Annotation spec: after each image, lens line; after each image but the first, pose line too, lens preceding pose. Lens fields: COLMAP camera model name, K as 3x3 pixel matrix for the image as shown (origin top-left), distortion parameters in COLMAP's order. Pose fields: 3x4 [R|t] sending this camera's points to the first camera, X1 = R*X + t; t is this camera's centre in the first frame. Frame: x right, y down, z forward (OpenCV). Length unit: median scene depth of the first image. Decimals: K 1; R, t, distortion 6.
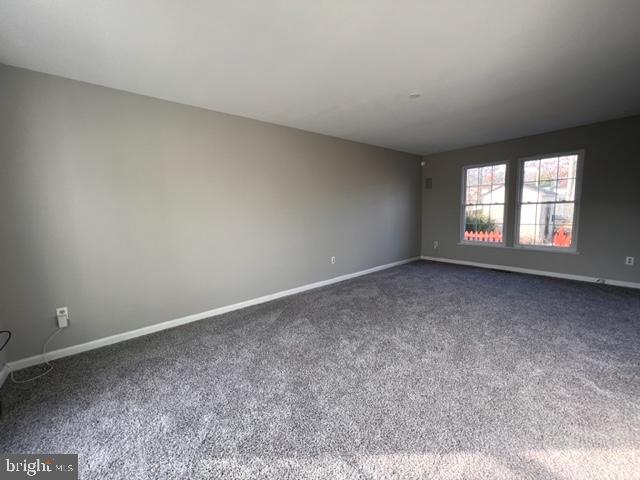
lens RADIAL K [[254.6, 0, 318.1], [0, 254.6, 238.1], [0, 0, 1]] dist [-0.000363, -0.000151]
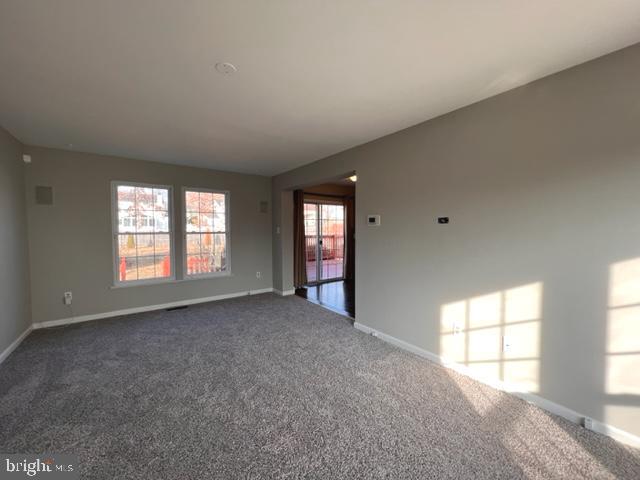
lens RADIAL K [[254.6, 0, 318.1], [0, 254.6, 238.1], [0, 0, 1]] dist [-0.000363, -0.000151]
pose [[0.059867, 0.000257, 0.998206, -0.137891], [0.114731, 0.993371, -0.007137, -0.052501], [-0.991591, 0.114953, 0.059440, 0.445291]]
